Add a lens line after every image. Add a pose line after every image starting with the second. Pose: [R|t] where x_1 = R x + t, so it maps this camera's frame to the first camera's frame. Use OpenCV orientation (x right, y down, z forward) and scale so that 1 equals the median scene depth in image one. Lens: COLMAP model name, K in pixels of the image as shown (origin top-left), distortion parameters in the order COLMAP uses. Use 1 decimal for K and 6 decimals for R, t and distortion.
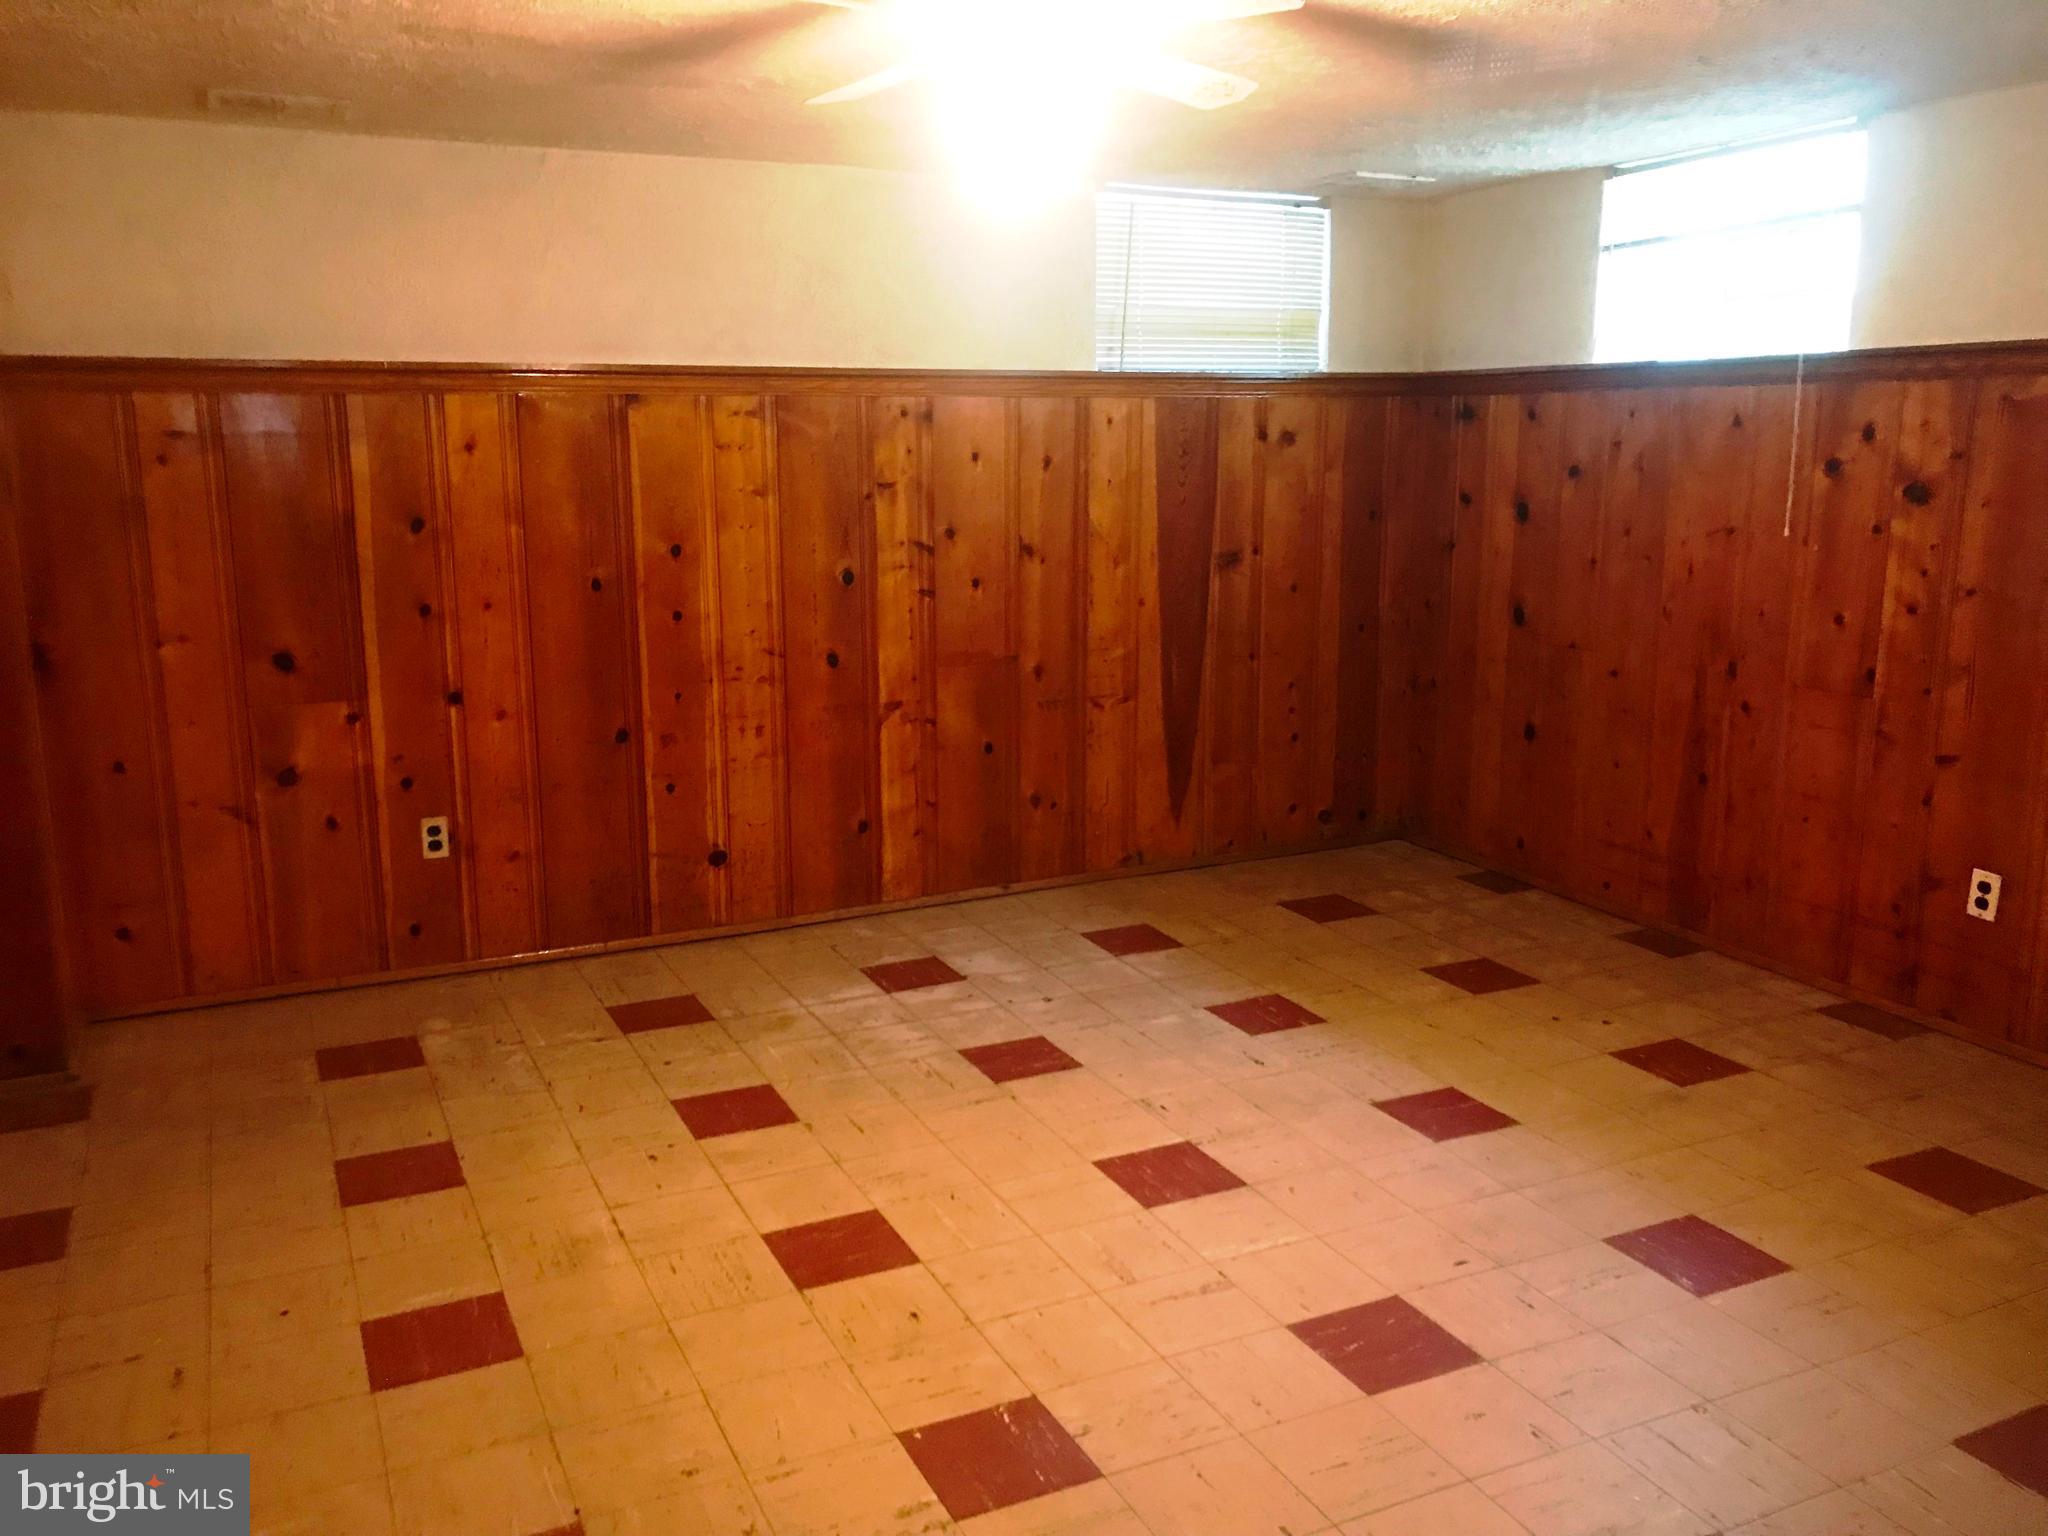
lens RADIAL K [[1673.9, 0, 1027.1], [0, 1673.9, 763.9], [0, 0, 1]] dist [0.004218, -0.007186]
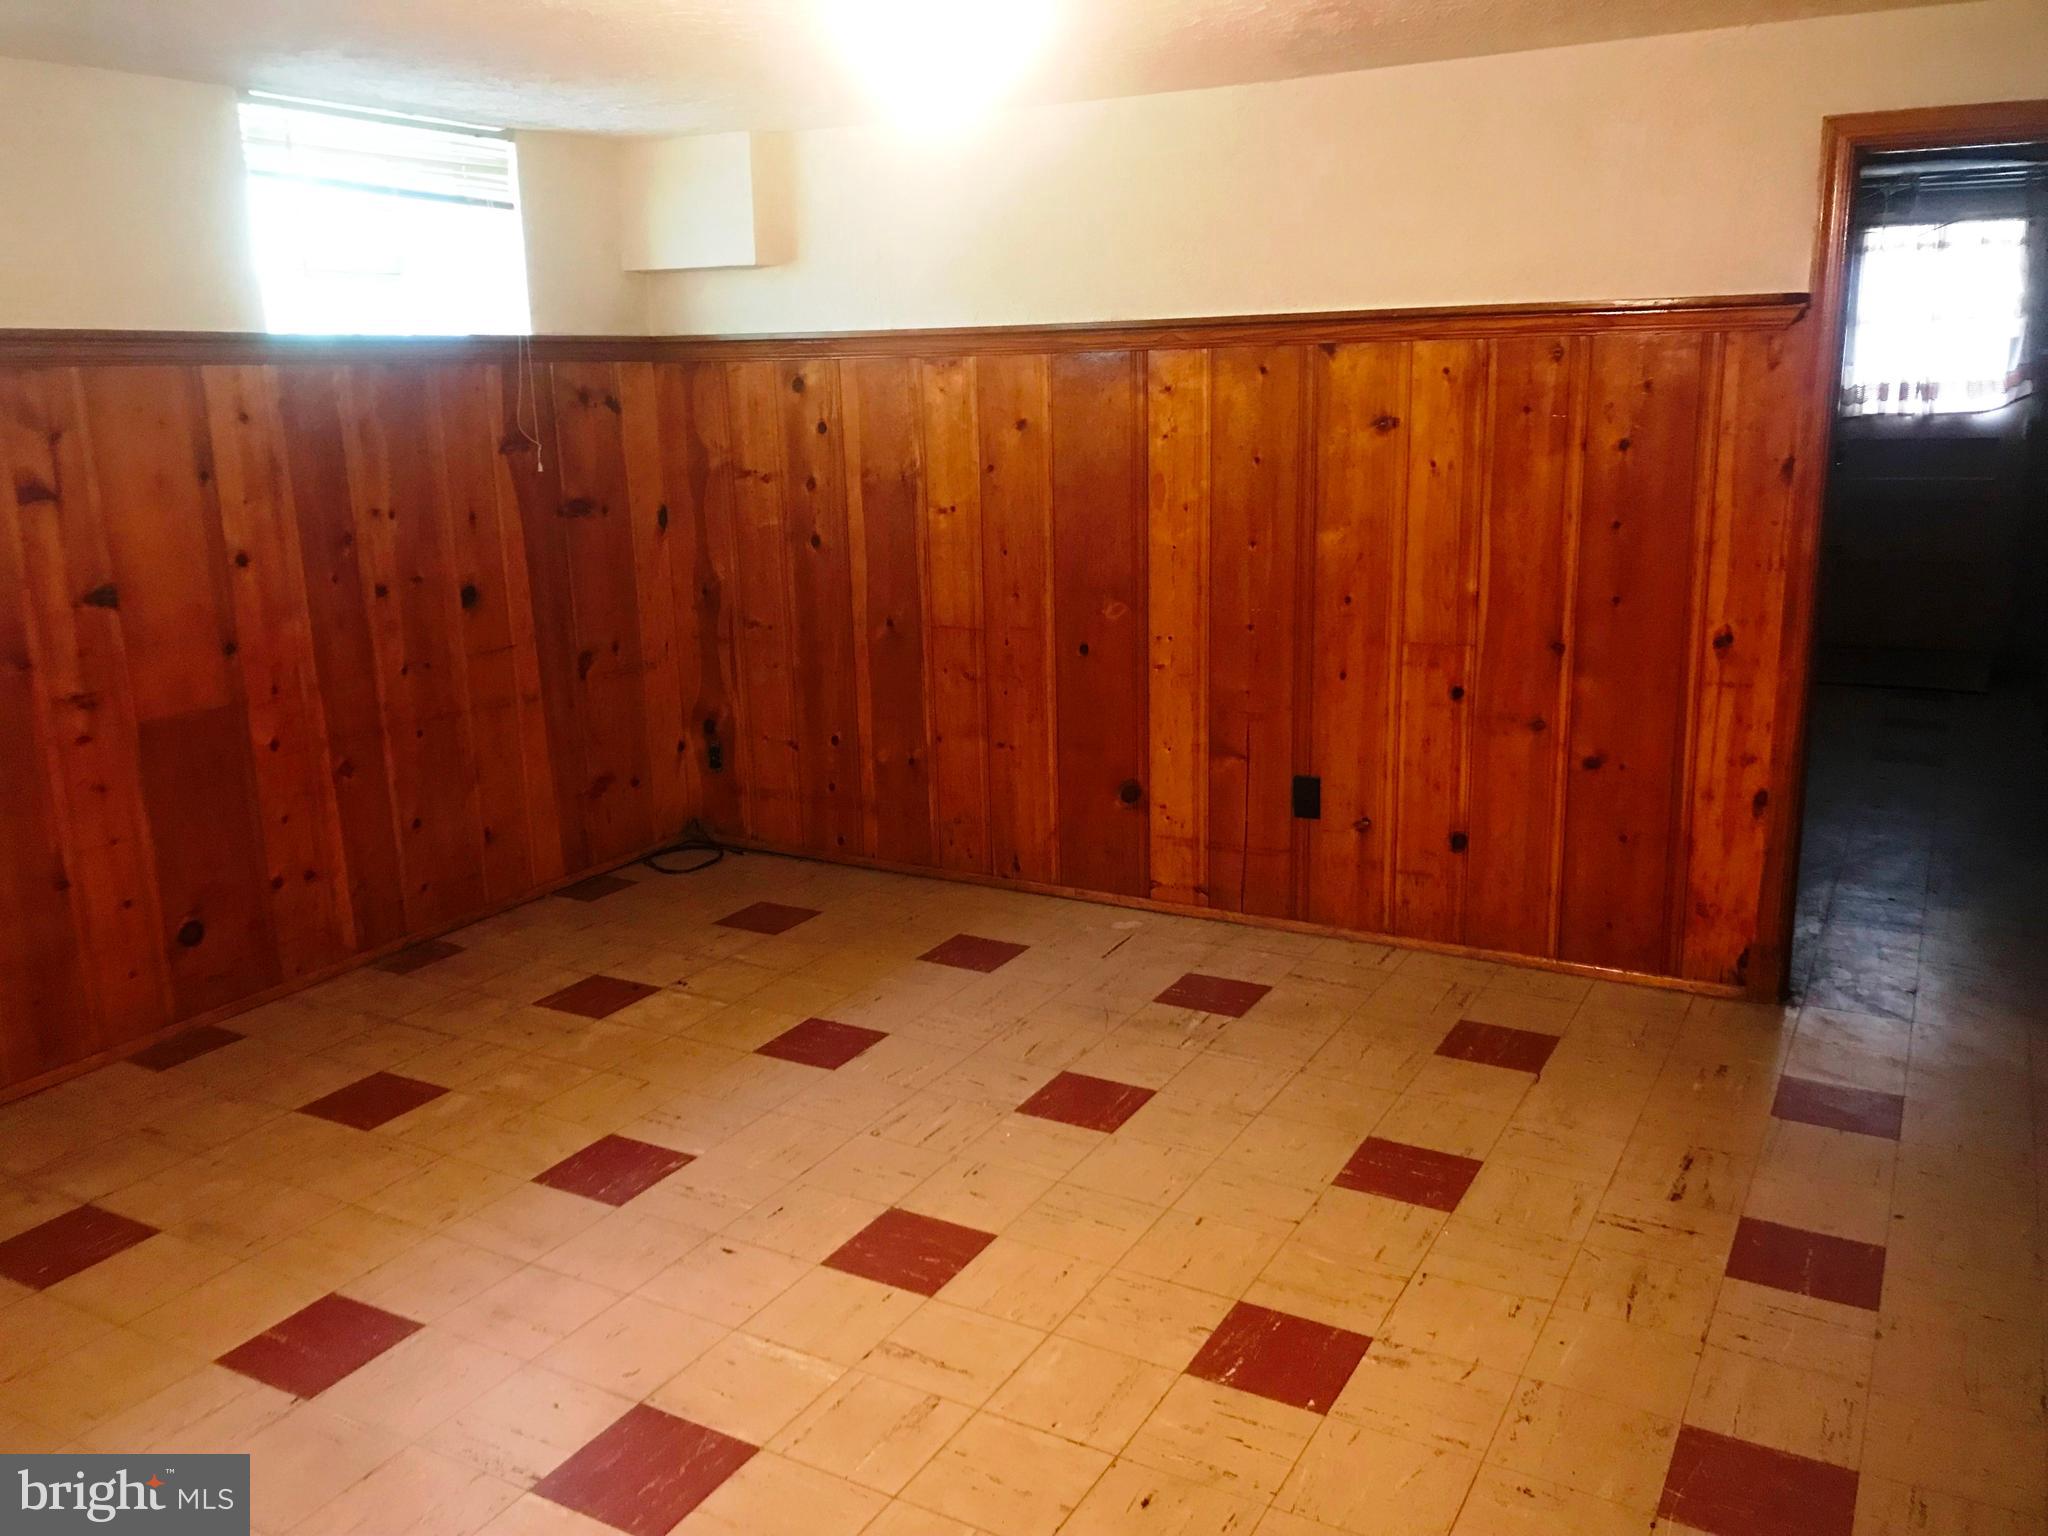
lens RADIAL K [[1673.9, 0, 1028.5], [0, 1673.9, 773.0], [0, 0, 1]] dist [0.004218, -0.007186]
pose [[-0.580898, -0.172377, 0.795515, -0.614460], [0.183248, 0.924536, 0.334145, -0.276021], [-0.793081, 0.339880, -0.505474, 1.328979]]
